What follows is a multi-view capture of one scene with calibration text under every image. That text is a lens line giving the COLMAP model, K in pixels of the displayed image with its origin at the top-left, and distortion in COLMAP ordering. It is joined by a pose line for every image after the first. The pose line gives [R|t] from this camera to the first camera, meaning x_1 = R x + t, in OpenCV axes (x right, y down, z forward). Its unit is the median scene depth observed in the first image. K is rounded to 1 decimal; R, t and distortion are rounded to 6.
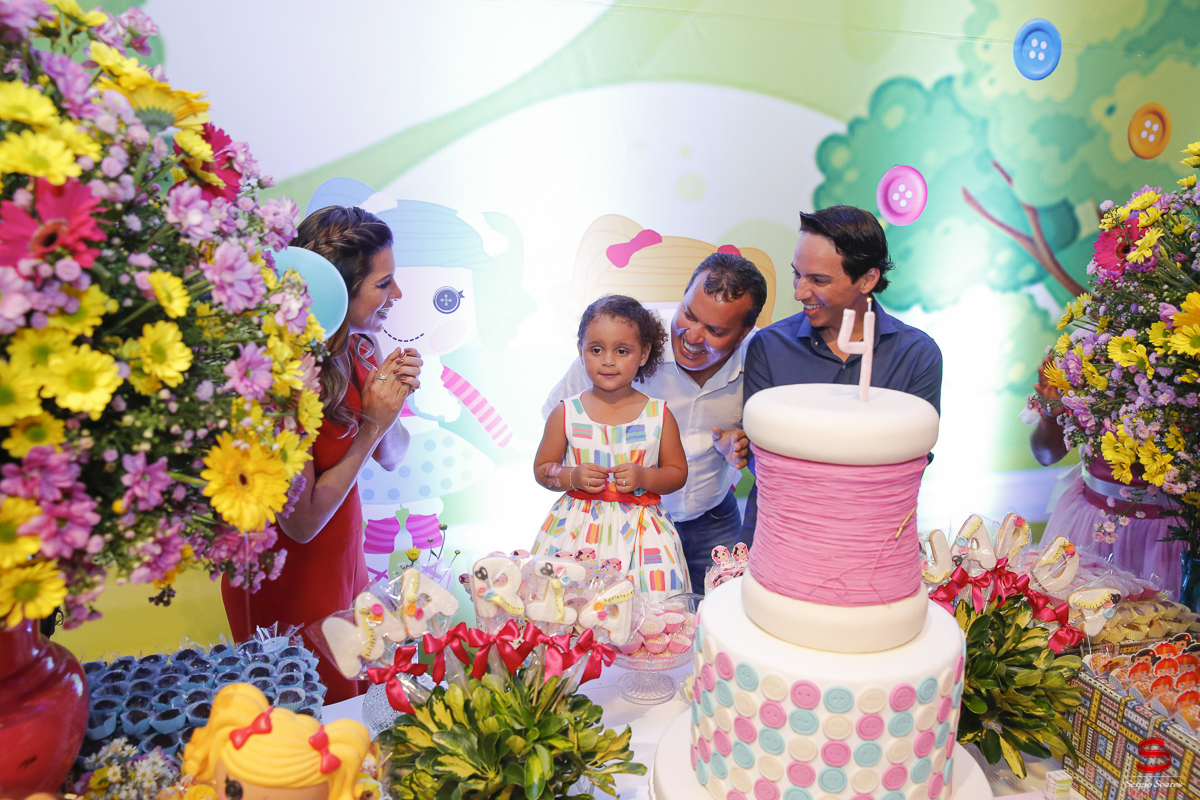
lens RADIAL K [[895.1, 0, 608.8], [0, 895.1, 401.0], [0, 0, 1]] dist [-0.055834, 0.048501]
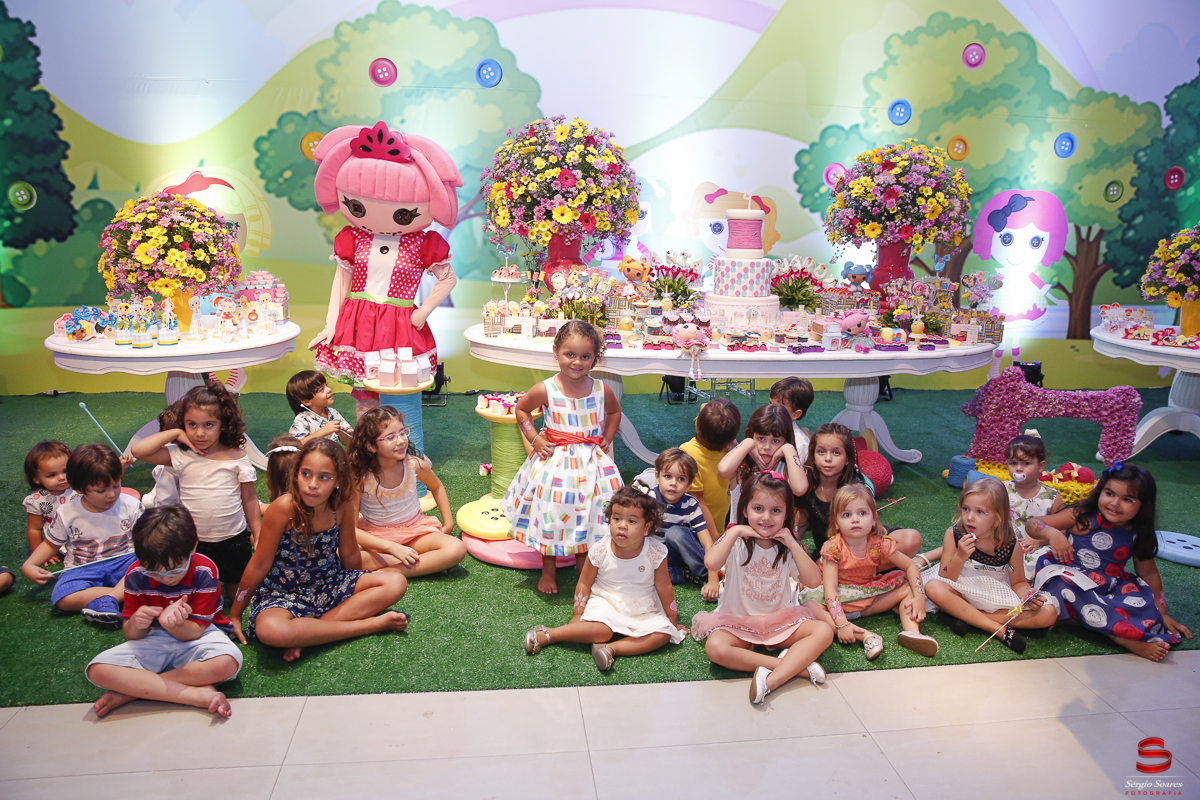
lens RADIAL K [[836.3, 0, 606.3], [0, 836.3, 400.1], [0, 0, 1]] dist [-0.064223, 0.000278]
pose [[0.990650, 0.039881, -0.130472, 0.053468], [-0.037191, 0.999044, 0.022988, 0.364413], [0.131264, -0.017921, 0.991185, -1.375670]]
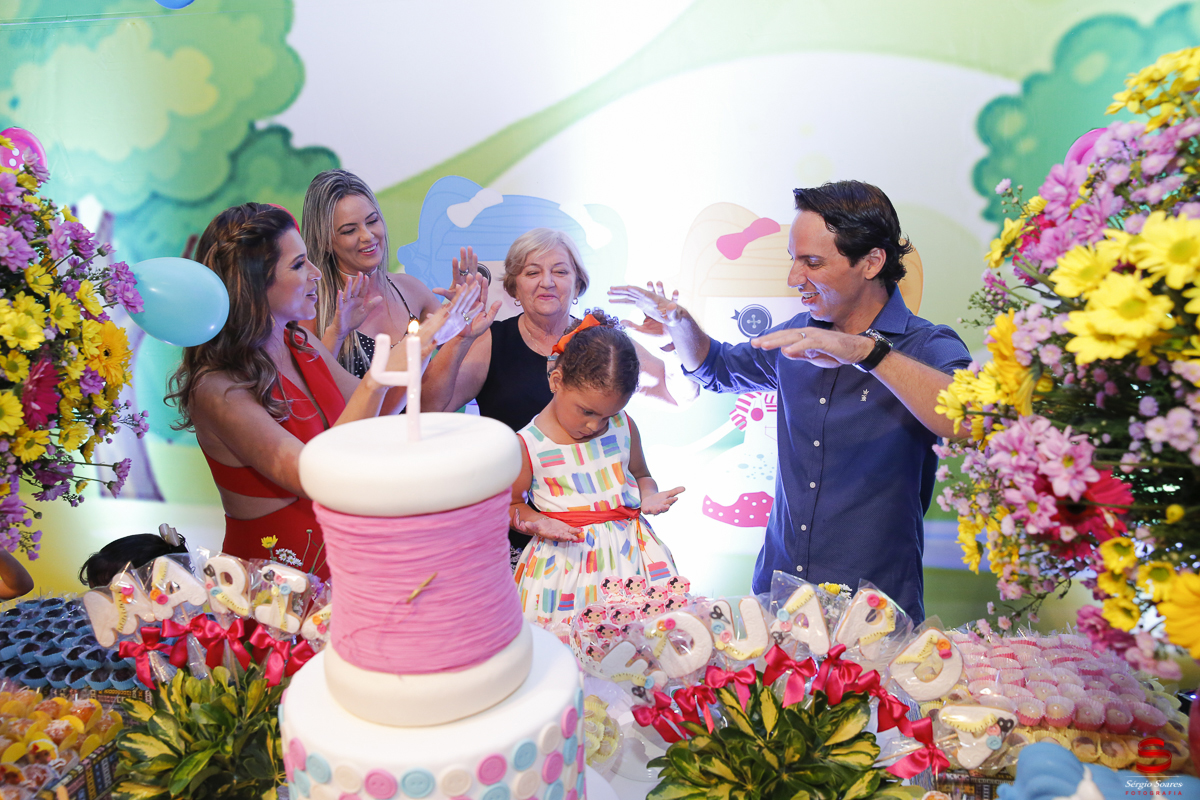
lens RADIAL K [[895.1, 0, 602.8], [0, 895.1, 402.1], [0, 0, 1]] dist [-0.055834, 0.048501]
pose [[0.907039, 0.061283, -0.416564, 0.302052], [-0.051257, 0.998064, 0.035224, -0.028714], [0.417916, -0.010598, 0.908424, 0.105043]]
